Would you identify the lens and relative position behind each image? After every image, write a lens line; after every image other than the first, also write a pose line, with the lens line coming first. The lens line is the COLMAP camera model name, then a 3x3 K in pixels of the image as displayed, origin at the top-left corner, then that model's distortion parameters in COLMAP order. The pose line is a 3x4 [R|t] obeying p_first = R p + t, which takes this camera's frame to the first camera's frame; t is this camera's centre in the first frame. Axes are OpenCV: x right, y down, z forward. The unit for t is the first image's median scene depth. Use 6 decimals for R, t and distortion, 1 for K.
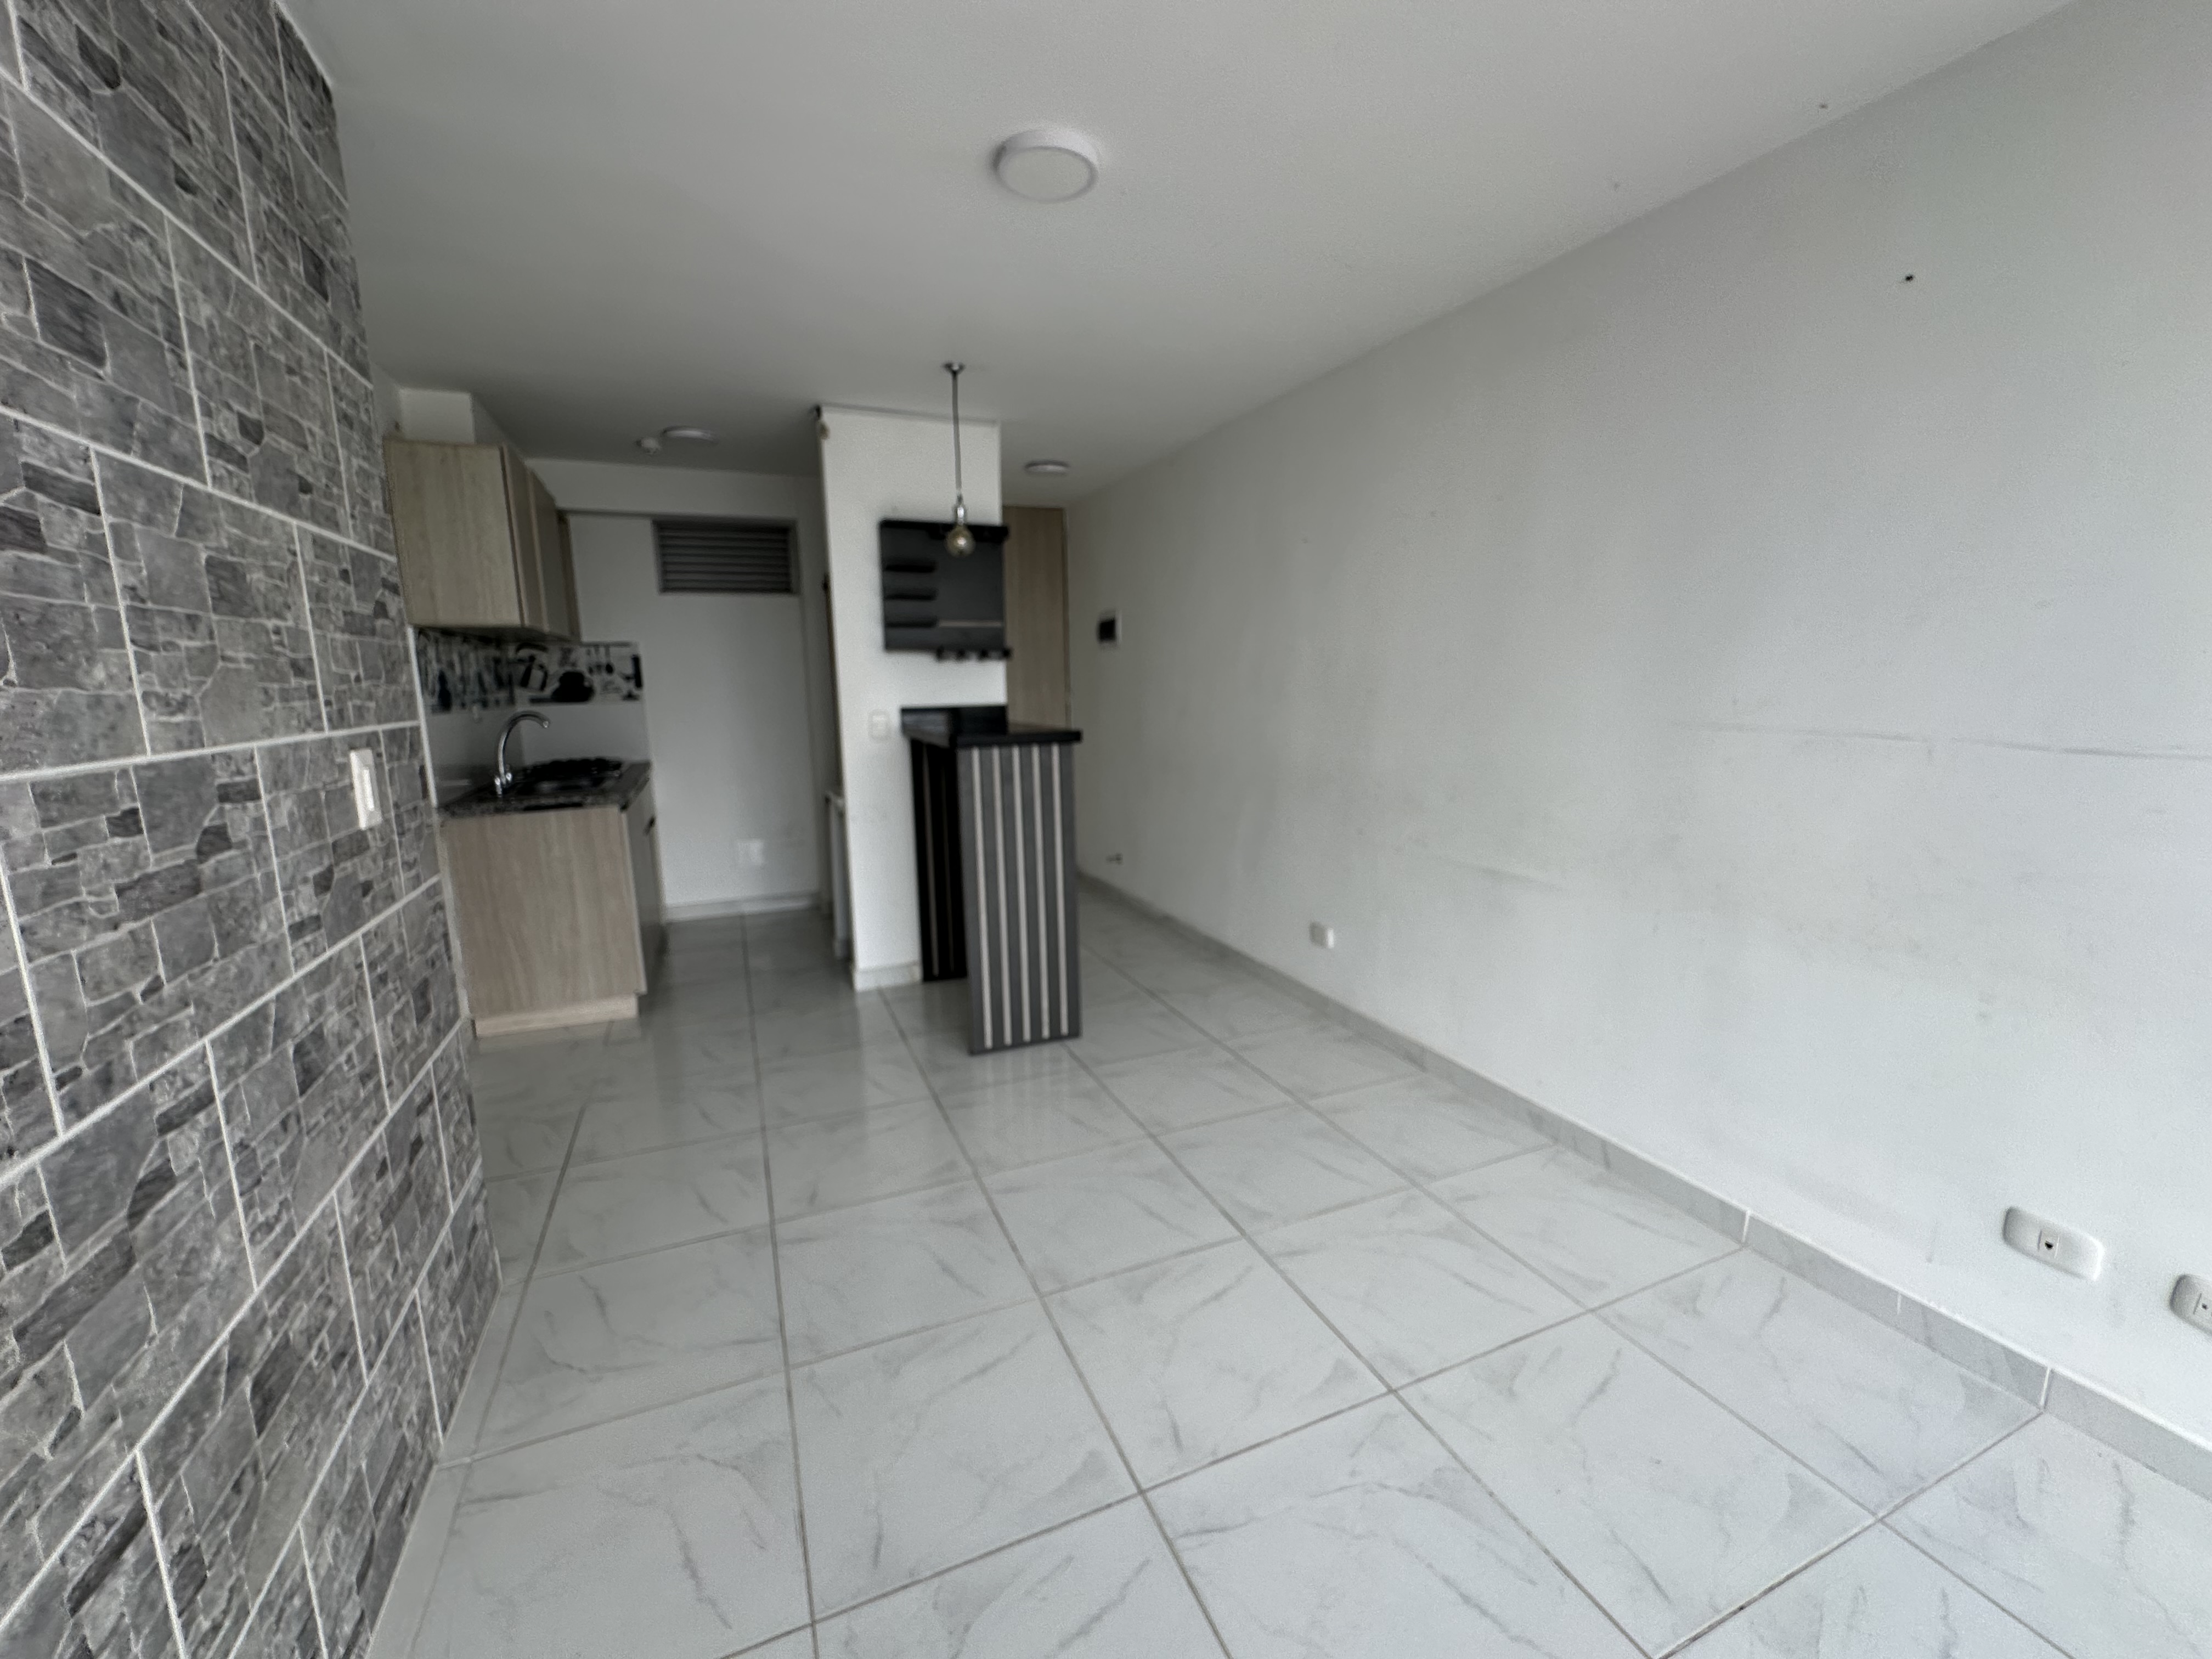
lens RADIAL K [[898.4, 0, 1106.0], [0, 898.4, 829.5], [0, 0, 1]] dist [-0.012755, 0.002734]
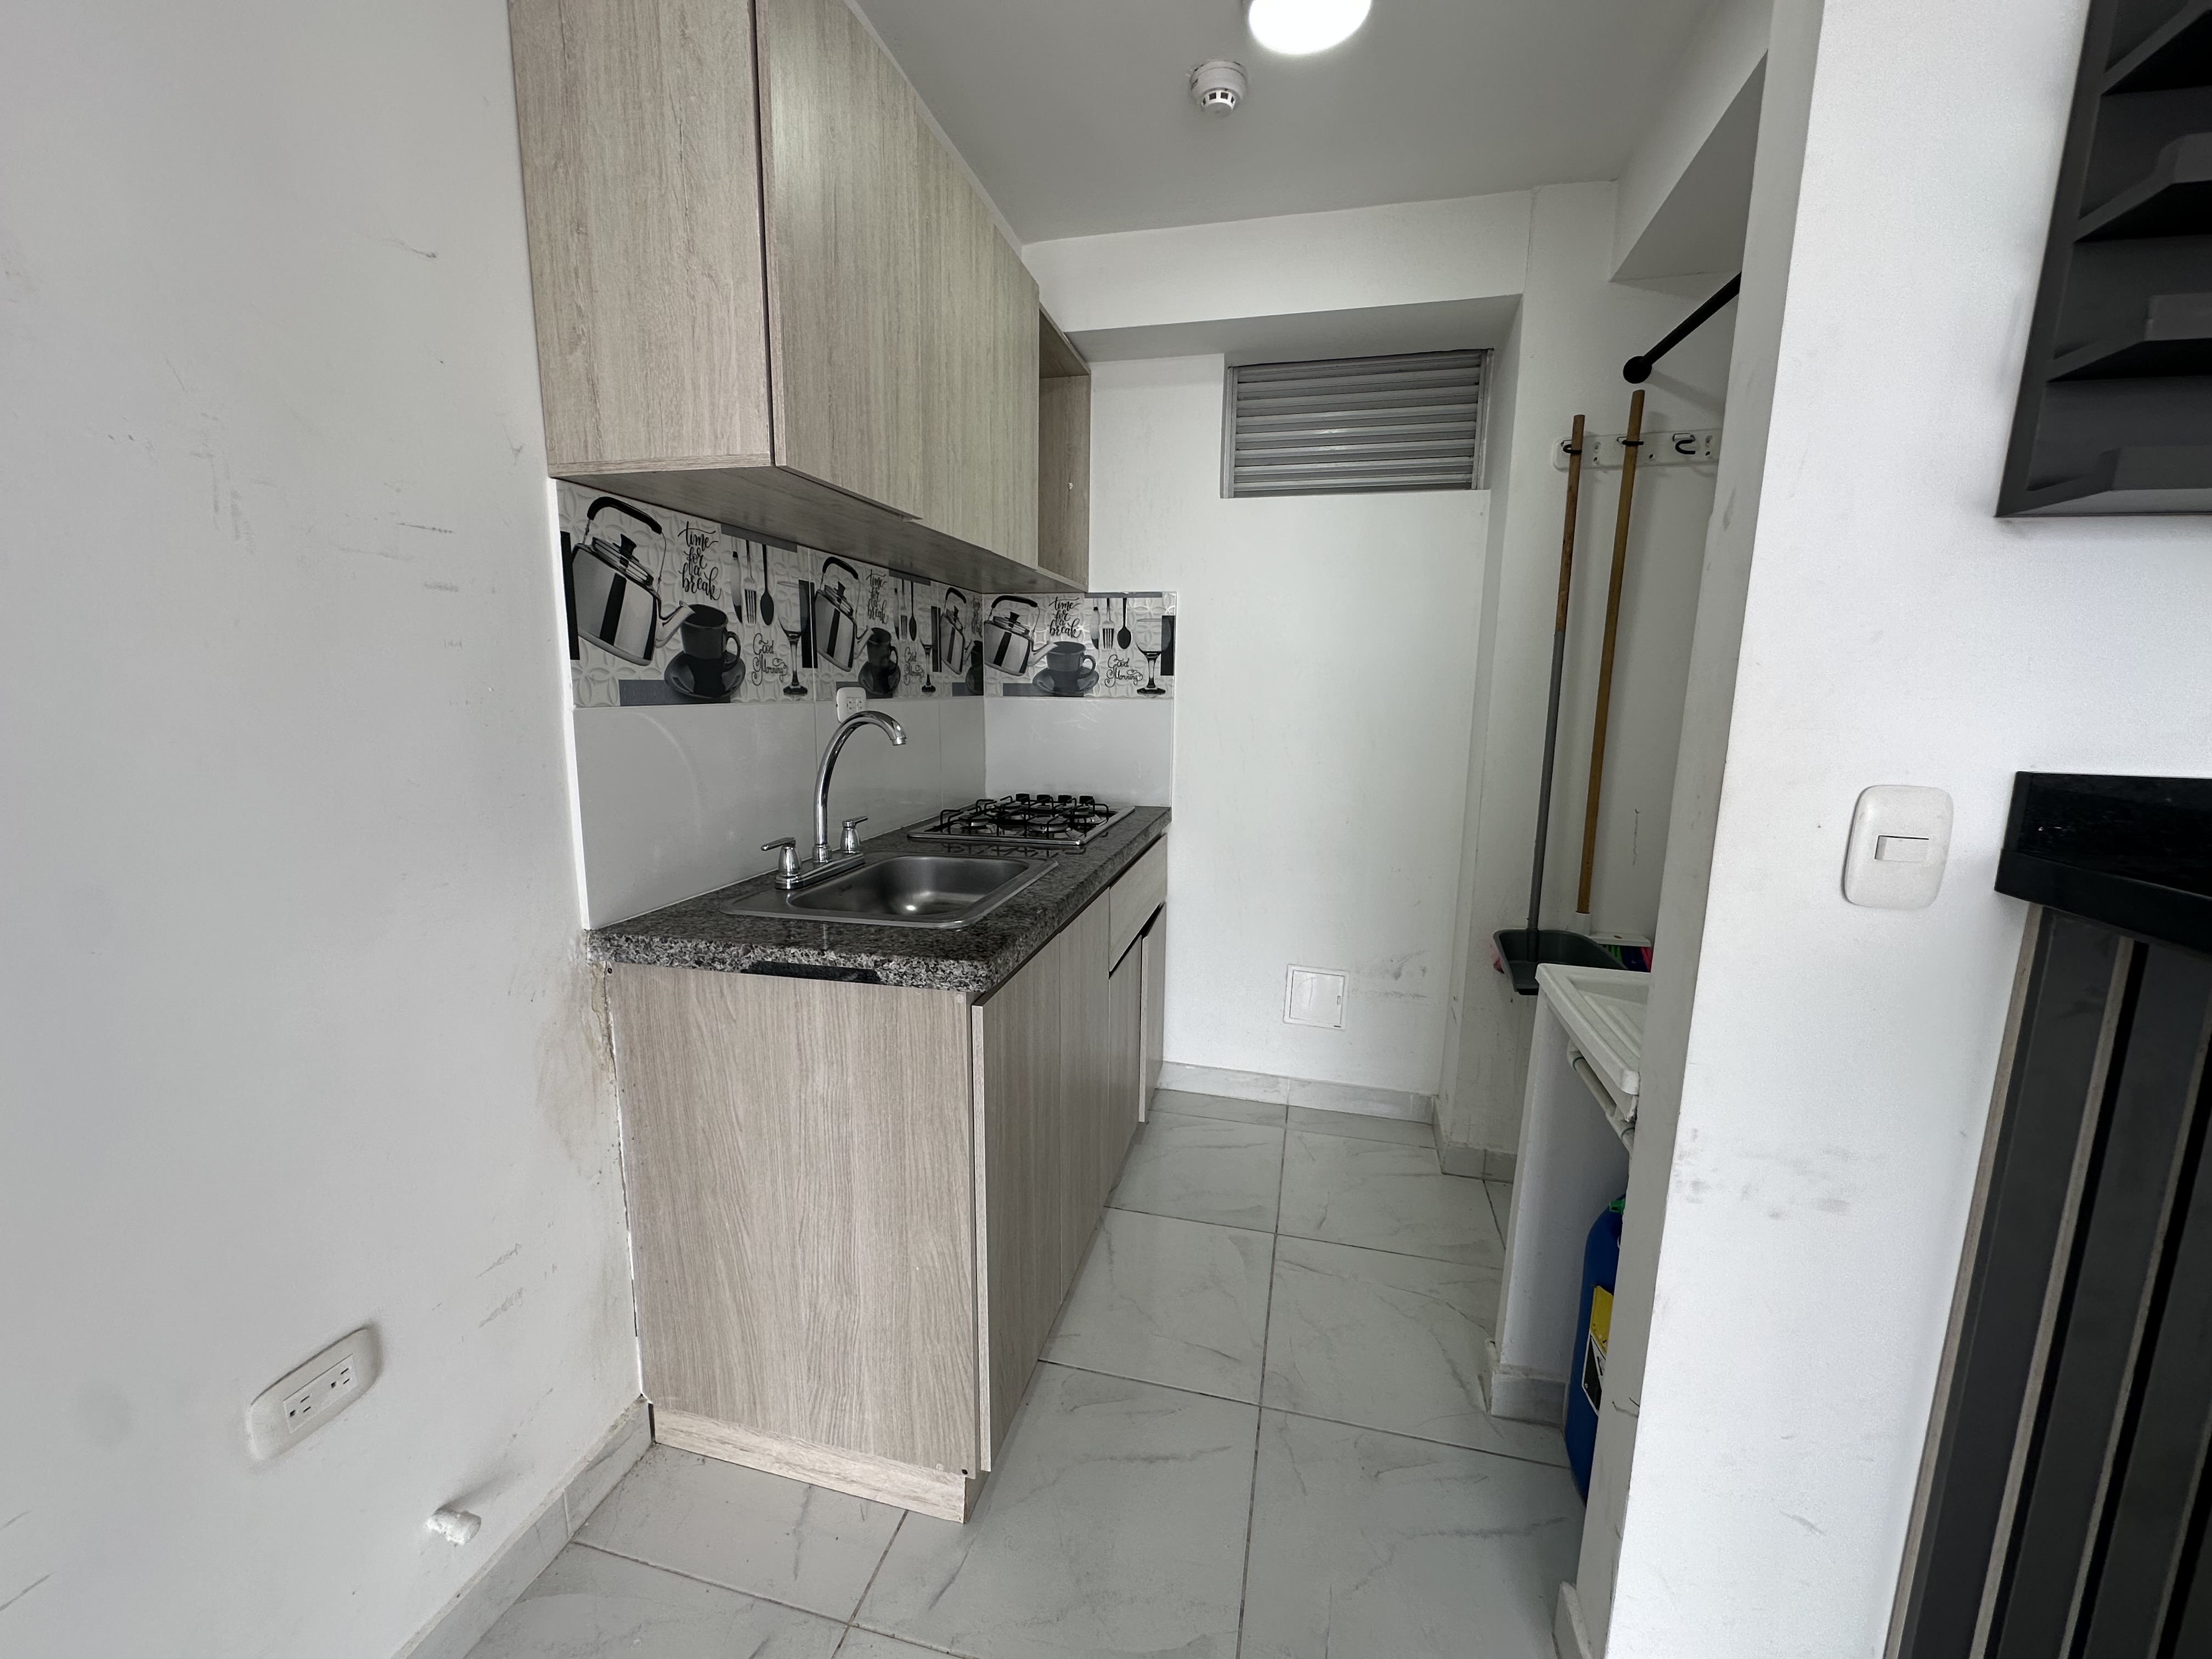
lens RADIAL K [[885.7, 0, 1109.0], [0, 885.7, 830.0], [0, 0, 1]] dist [-0.001358, 0.000026]
pose [[0.802088, 0.128247, -0.583272, -0.310808], [-0.130862, 0.990677, 0.037871, -0.111762], [0.582691, 0.045952, 0.811393, 0.762273]]
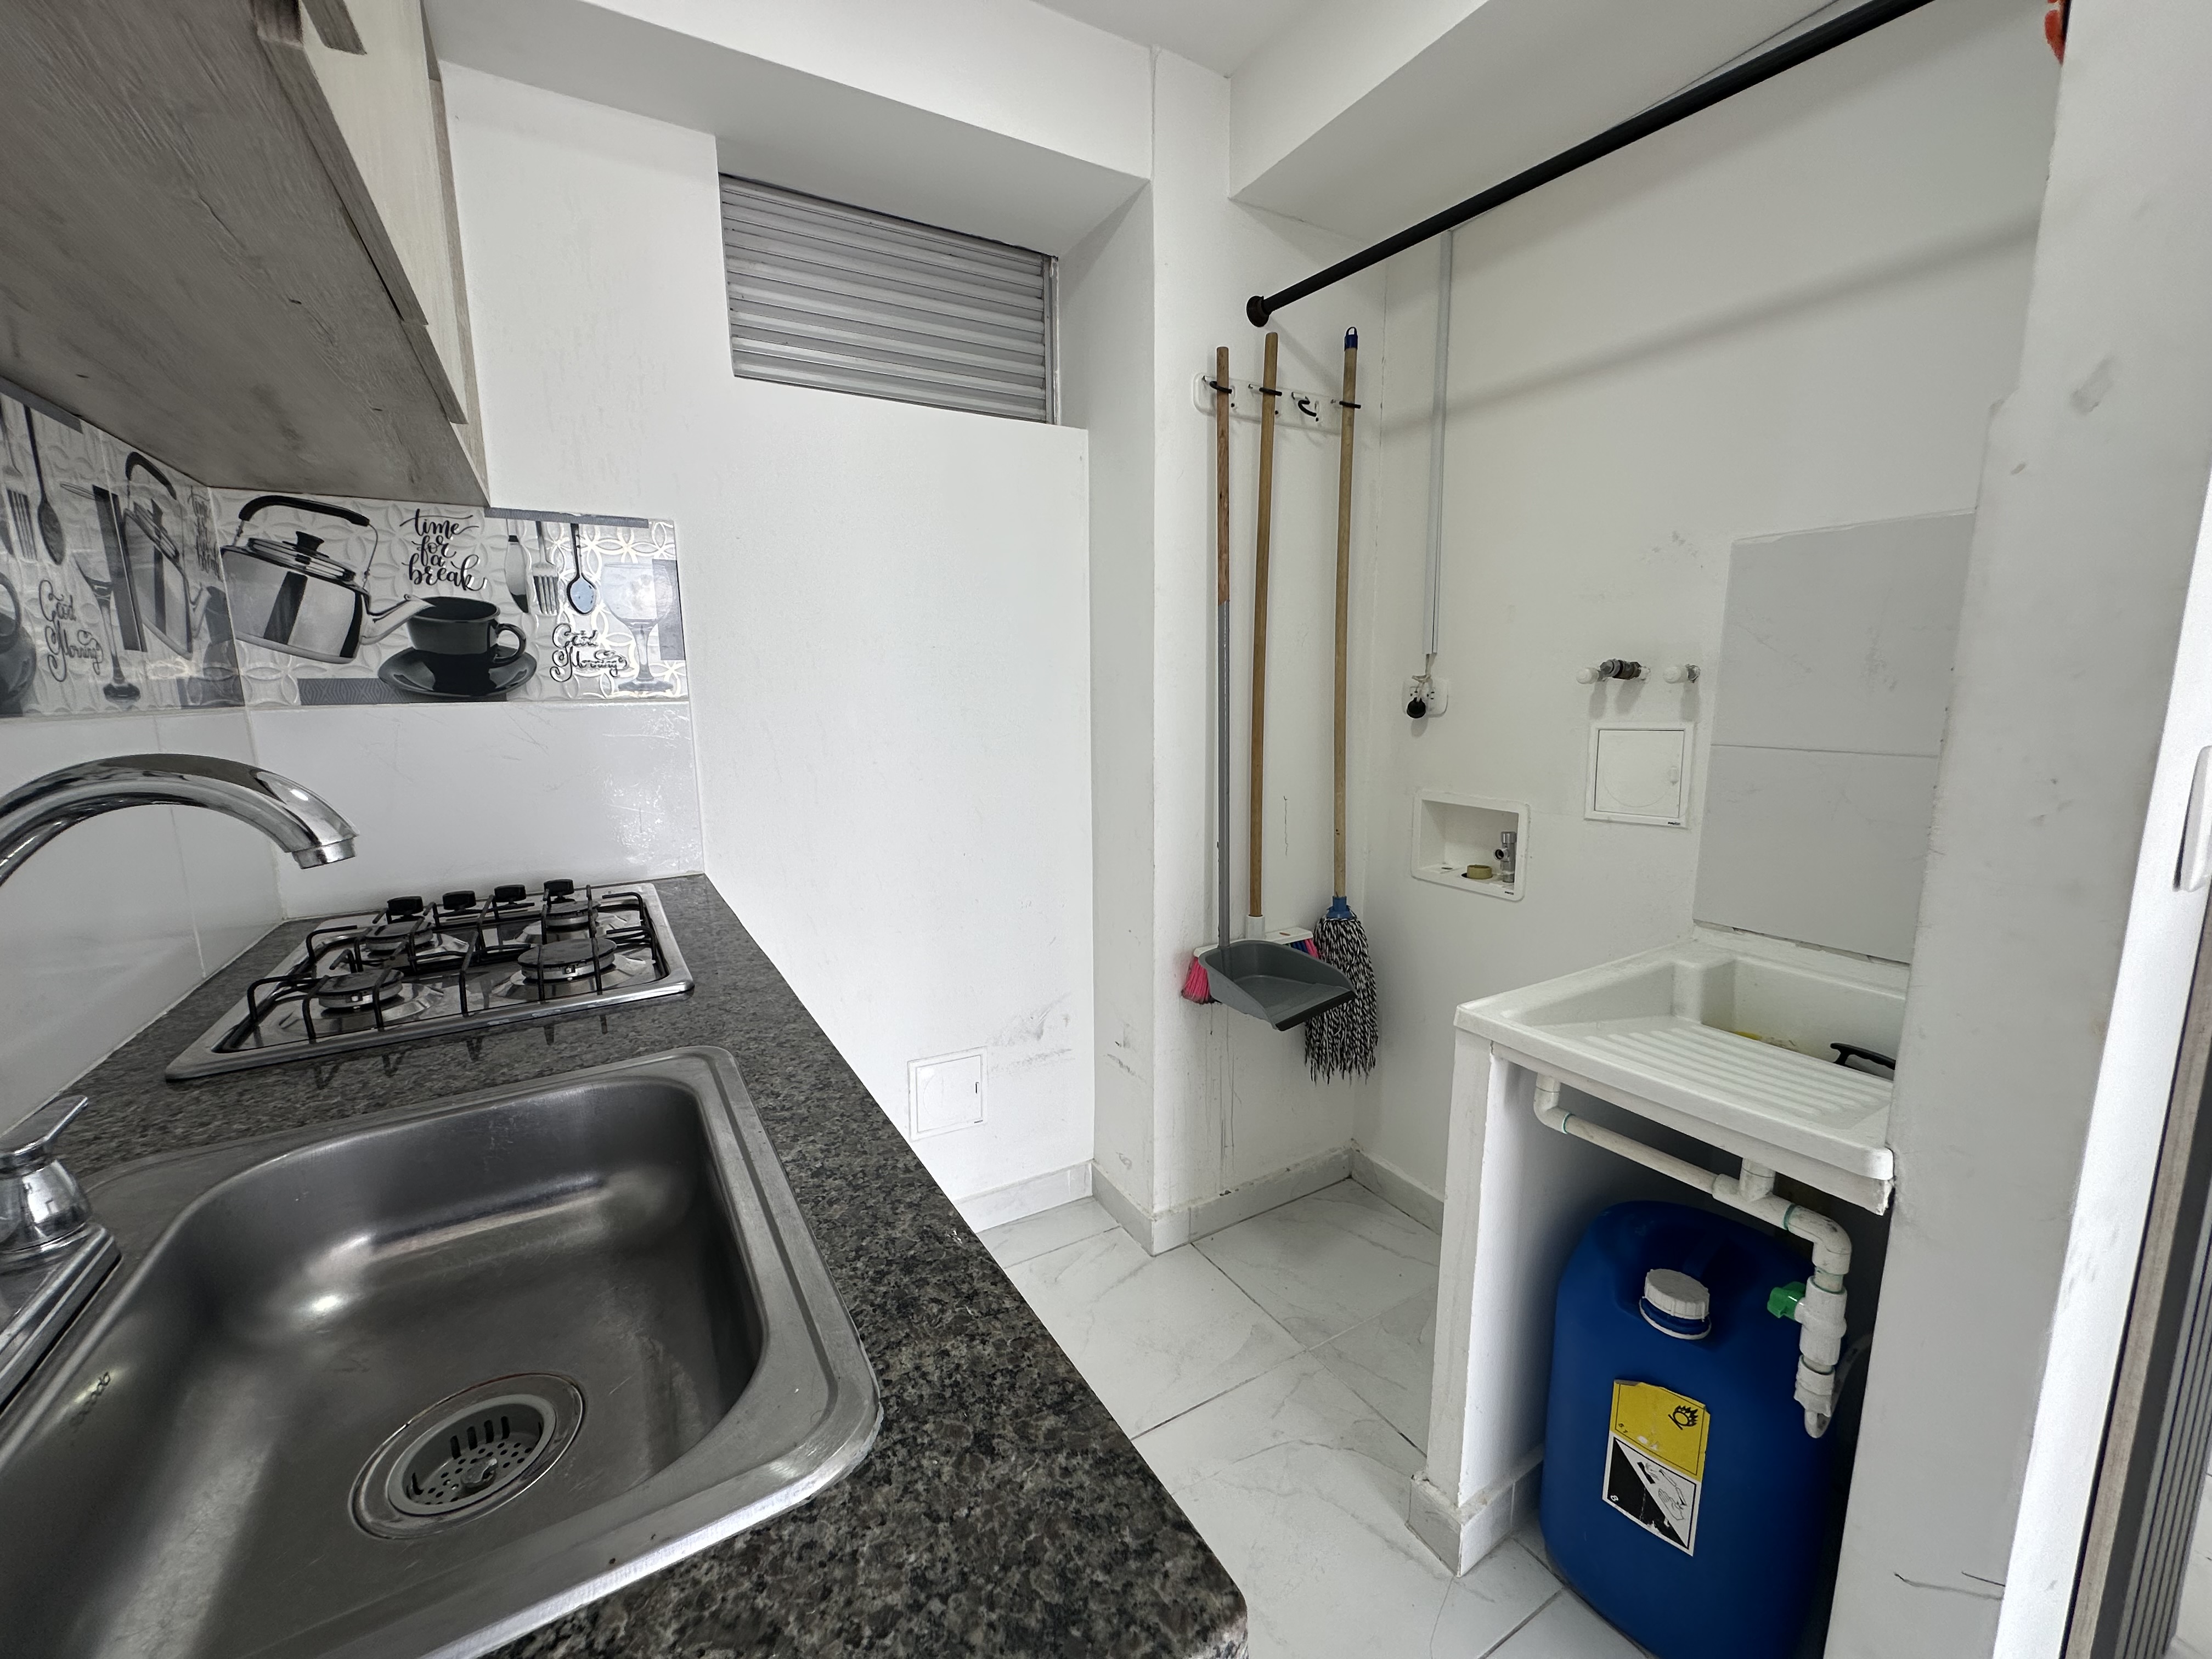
lens RADIAL K [[885.7, 0, 1109.0], [0, 885.7, 830.0], [0, 0, 1]] dist [-0.001358, 0.000026]
pose [[0.991878, -0.012660, 0.126561, -0.567325], [0.013881, 0.999865, -0.008770, -0.125598], [-0.126433, 0.010456, 0.991920, 0.919622]]
